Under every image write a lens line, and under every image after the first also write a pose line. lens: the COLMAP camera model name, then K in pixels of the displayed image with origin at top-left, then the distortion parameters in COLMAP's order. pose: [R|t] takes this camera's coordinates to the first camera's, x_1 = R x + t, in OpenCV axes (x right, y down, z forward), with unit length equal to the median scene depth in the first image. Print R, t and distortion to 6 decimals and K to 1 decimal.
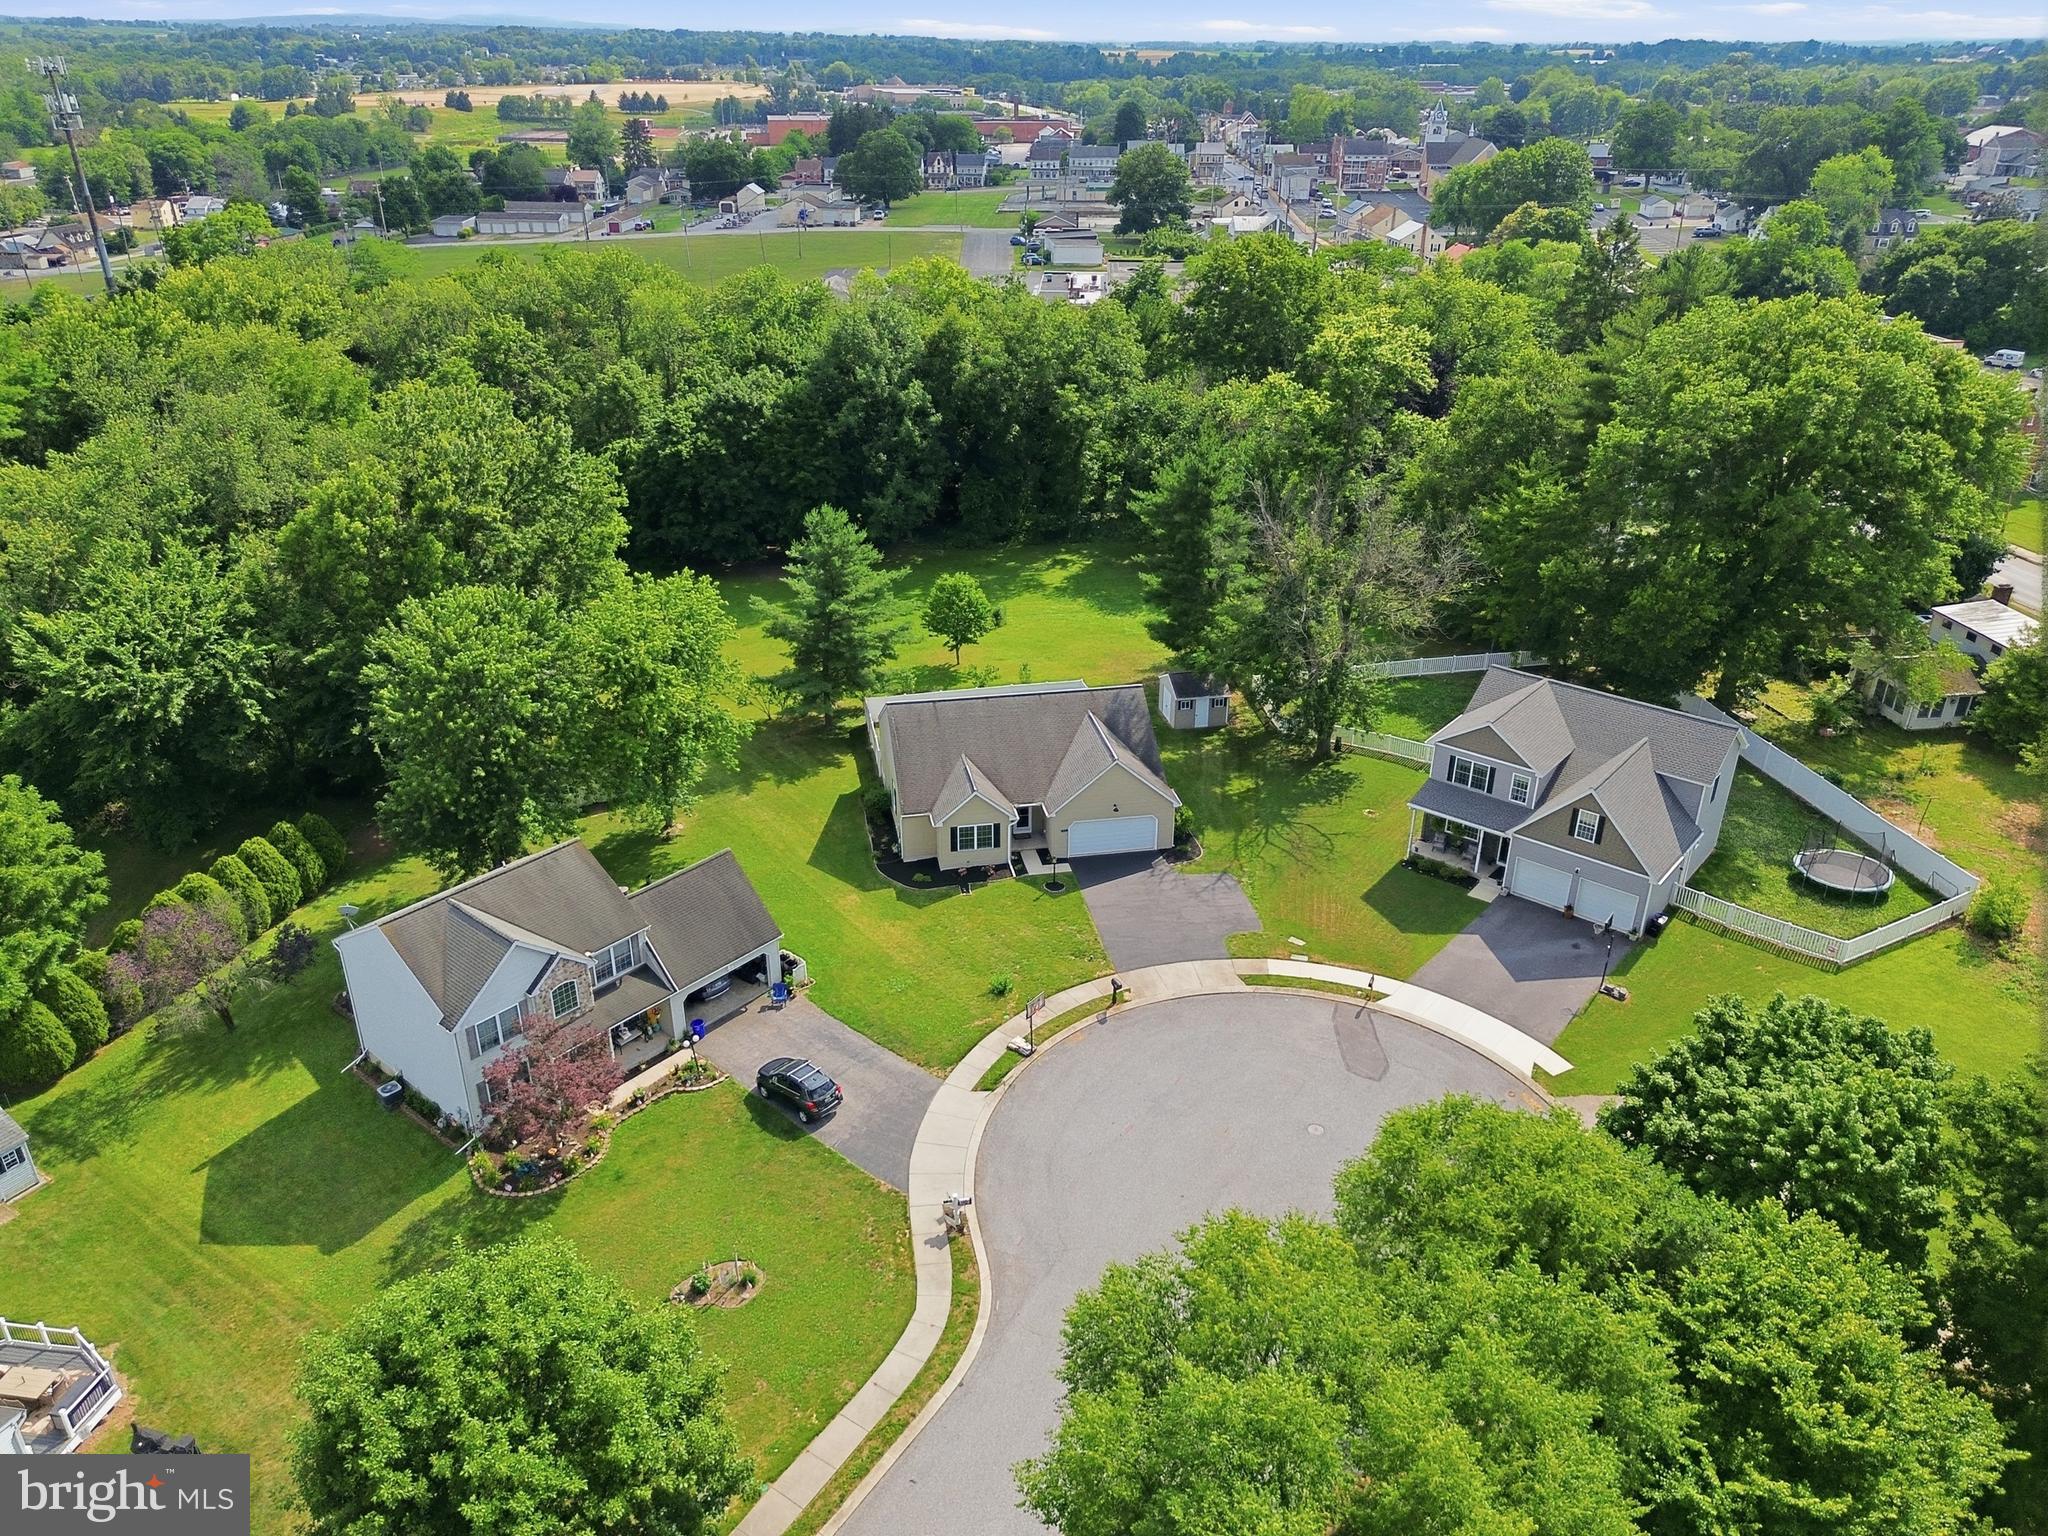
lens RADIAL K [[1448.2, 0, 1016.7], [0, 1448.2, 774.9], [0, 0, 1]] dist [0.050170, -0.037647]
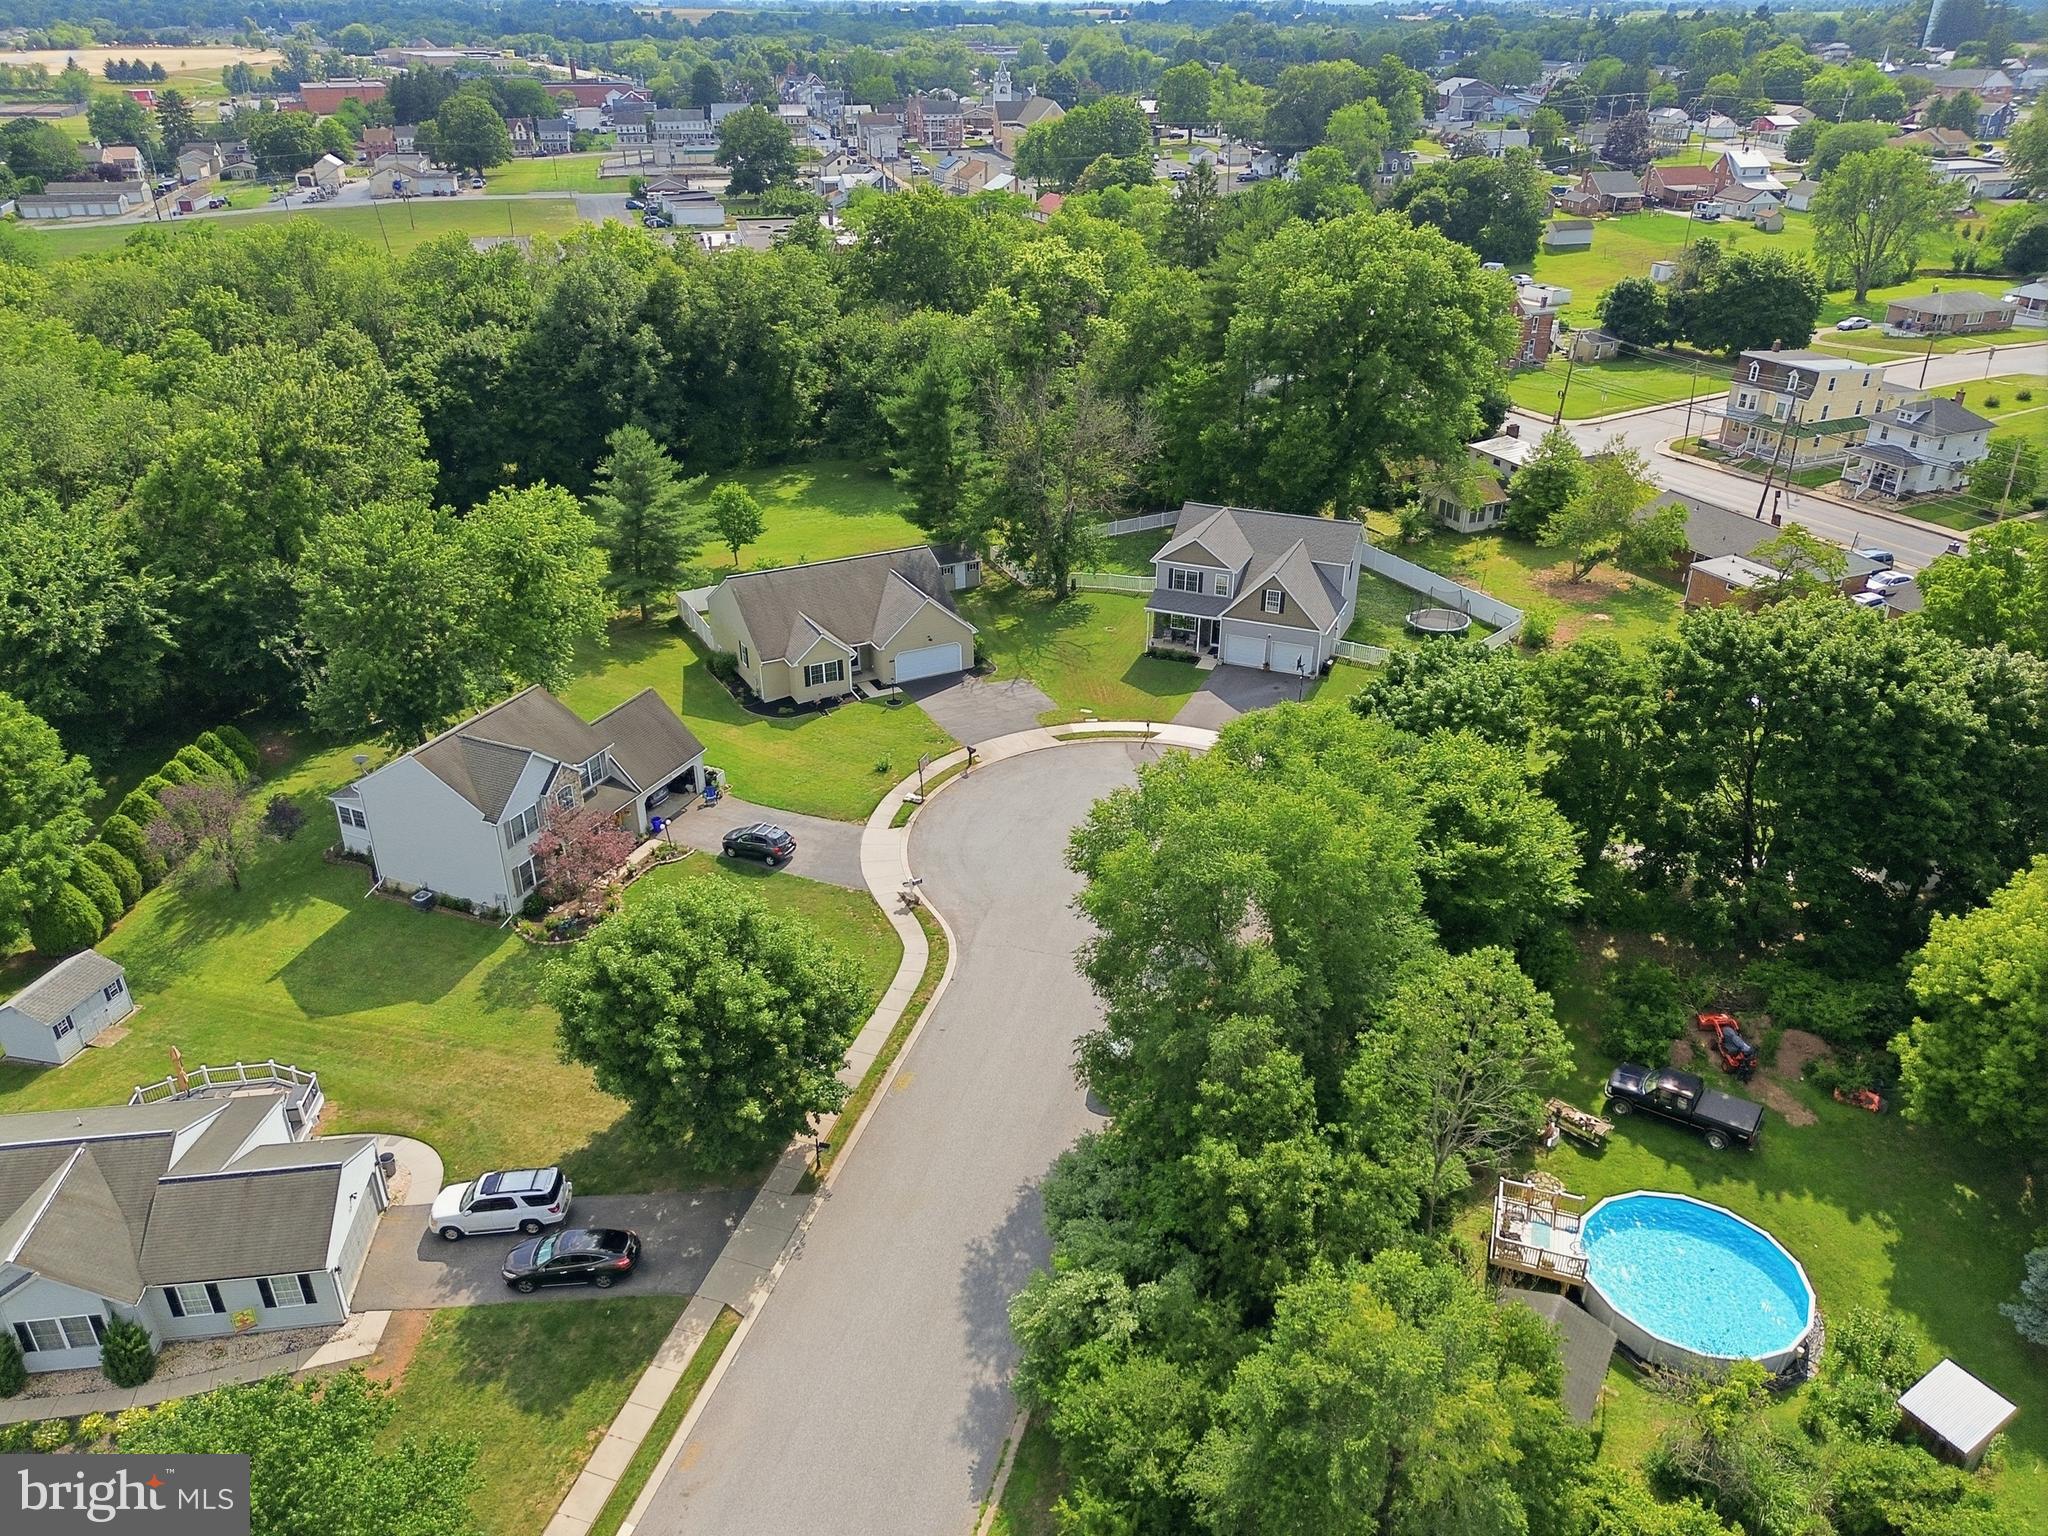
lens RADIAL K [[1448.2, 0, 1014.4], [0, 1448.2, 787.7], [0, 0, 1]] dist [0.050170, -0.037647]
pose [[0.959874, -0.137036, 0.244669, -0.161915], [0.129859, 0.990497, 0.045310, 0.090445], [-0.248553, -0.011719, 0.968547, -0.216327]]
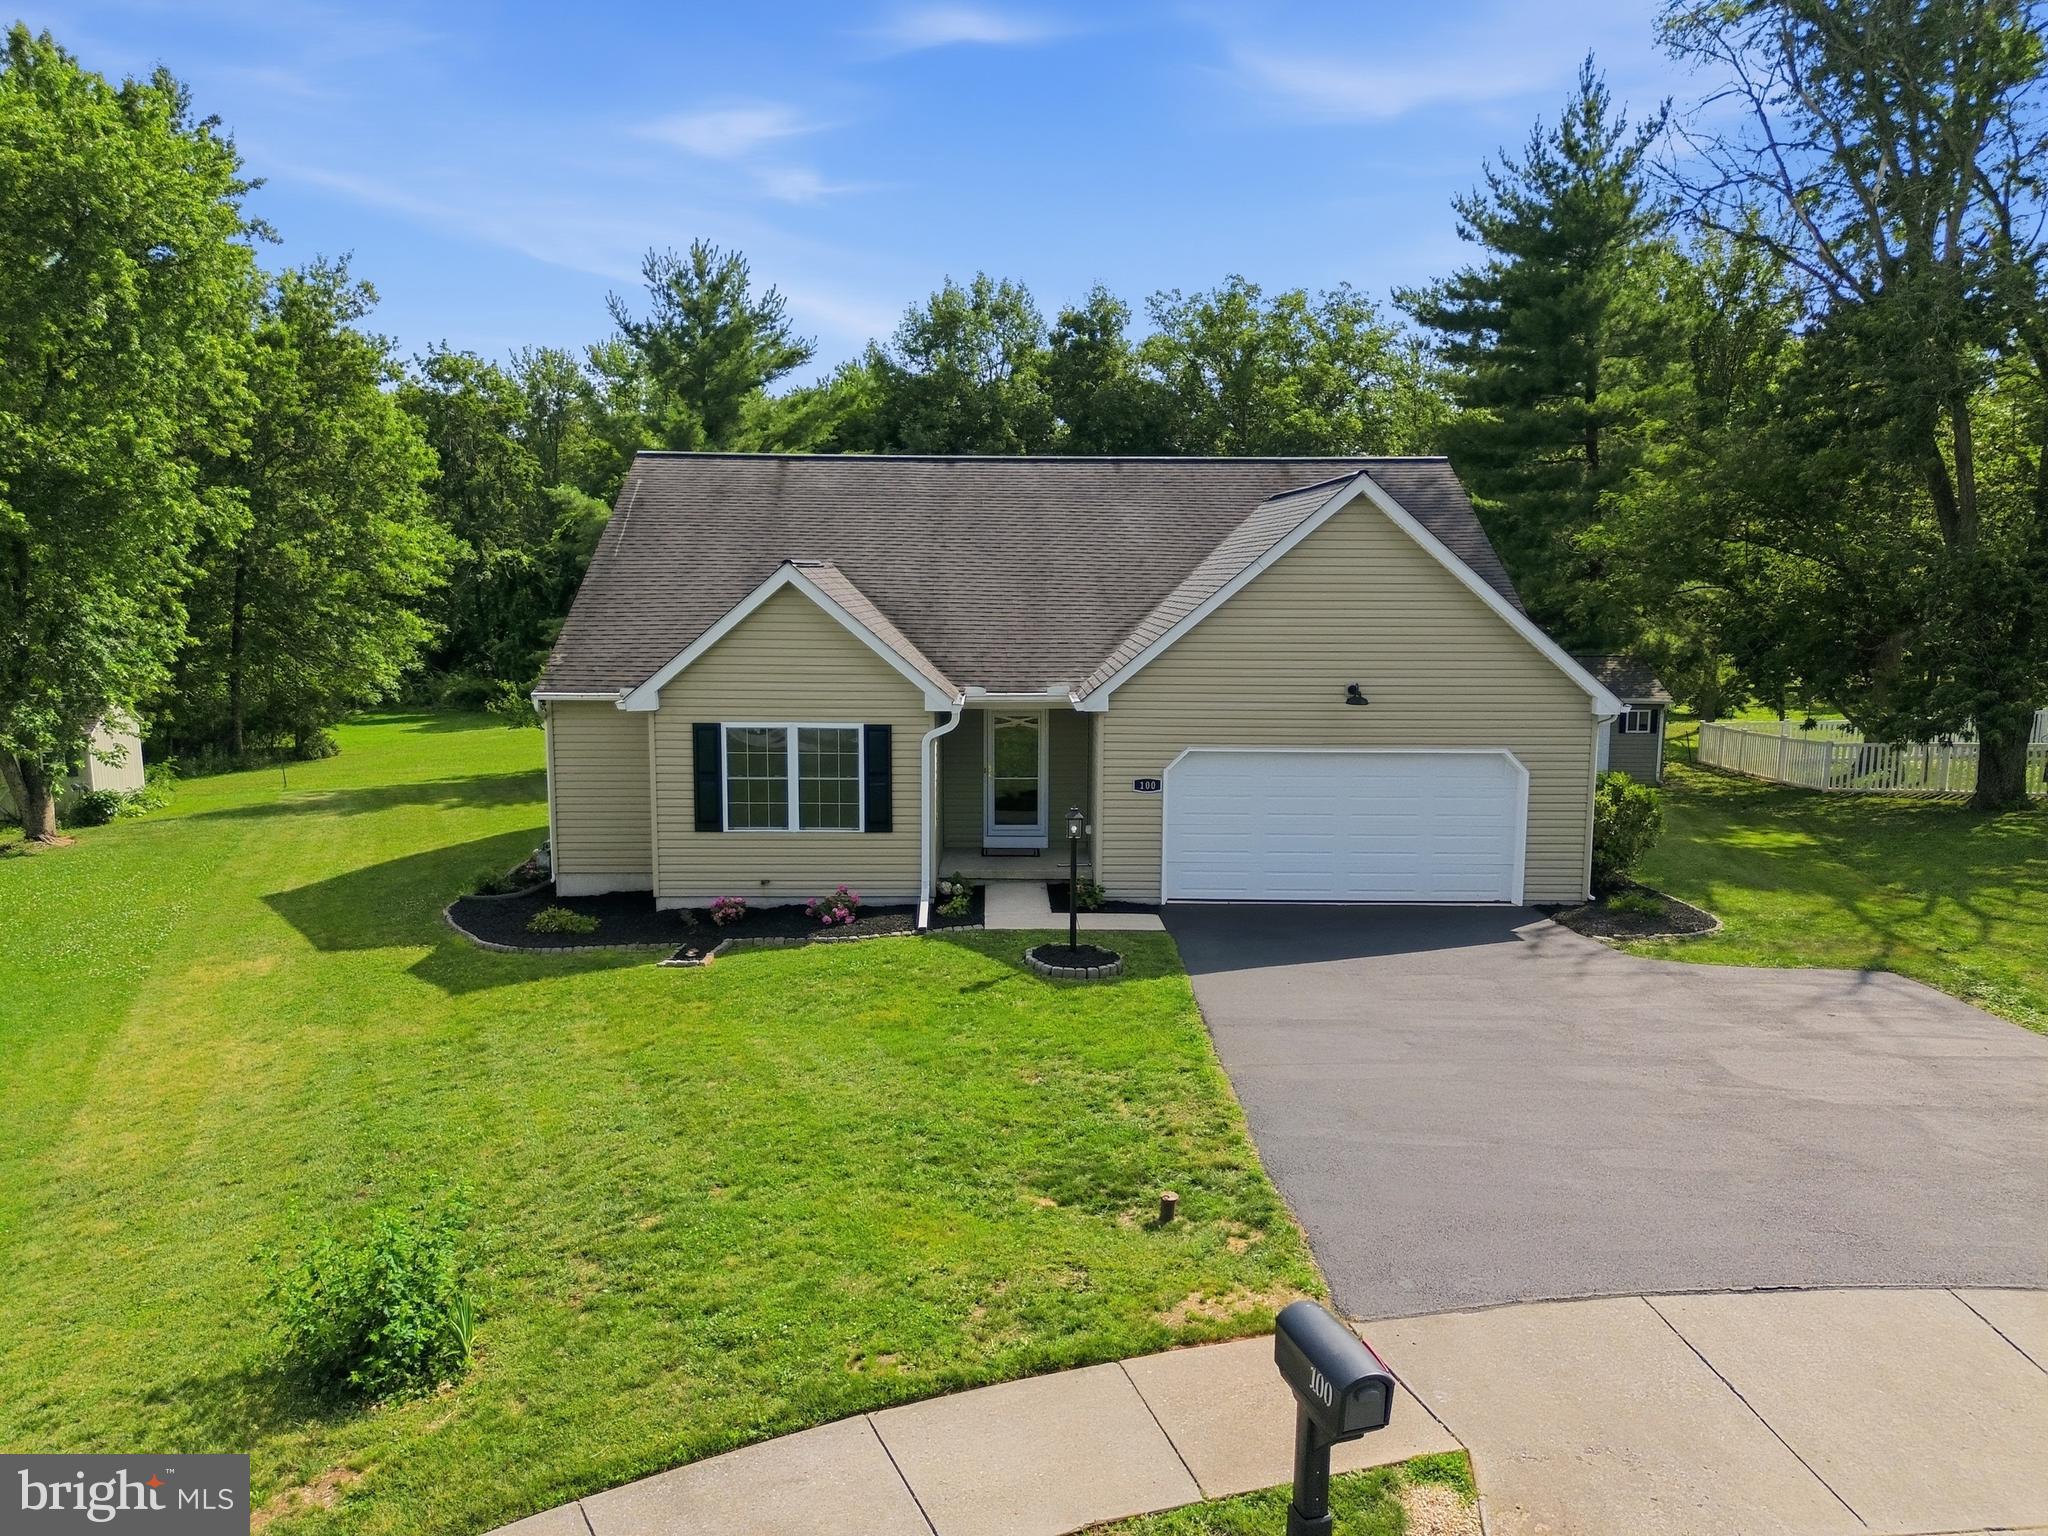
lens RADIAL K [[1448.2, 0, 1024.9], [0, 1448.2, 771.6], [0, 0, 1]] dist [0.050170, -0.037647]
pose [[0.985769, 0.026392, -0.166020, 0.046617], [-0.077258, 0.948247, -0.307991, 0.100436], [0.149299, 0.316435, 0.936792, 0.652496]]
